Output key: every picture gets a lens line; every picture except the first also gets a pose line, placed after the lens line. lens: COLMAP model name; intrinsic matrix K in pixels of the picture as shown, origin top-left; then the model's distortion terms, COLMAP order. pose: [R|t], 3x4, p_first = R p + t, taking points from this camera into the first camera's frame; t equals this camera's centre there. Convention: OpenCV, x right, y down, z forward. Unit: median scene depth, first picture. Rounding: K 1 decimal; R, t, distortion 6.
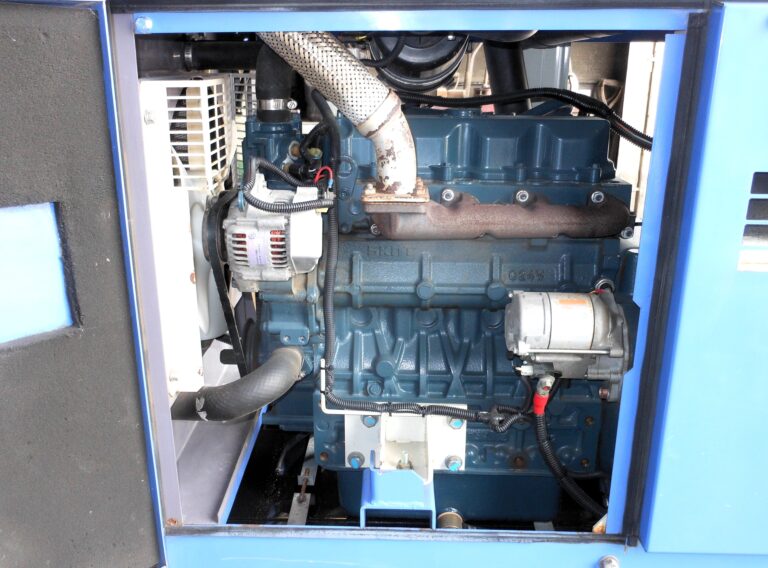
lens RADIAL K [[687.2, 0, 383.4], [0, 687.2, 304.1], [0, 0, 1]] dist [0.015492, 0.001827]
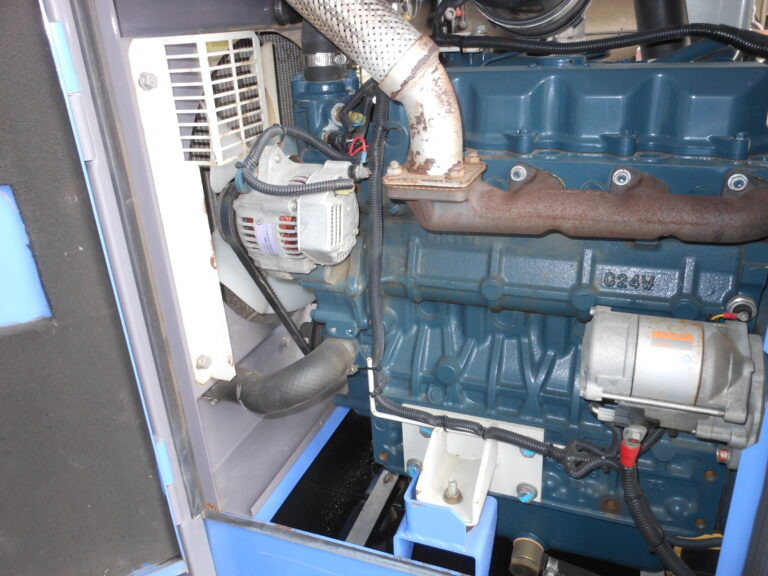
lens RADIAL K [[608.1, 0, 384.0], [0, 608.1, 288.0], [0, 0, 1]] dist [0.002054, 0.010218]
pose [[0.944001, 0.082523, -0.319455, 0.179754], [-0.055677, 0.994174, 0.092291, -0.086021], [0.325211, -0.069336, 0.943096, 0.307427]]
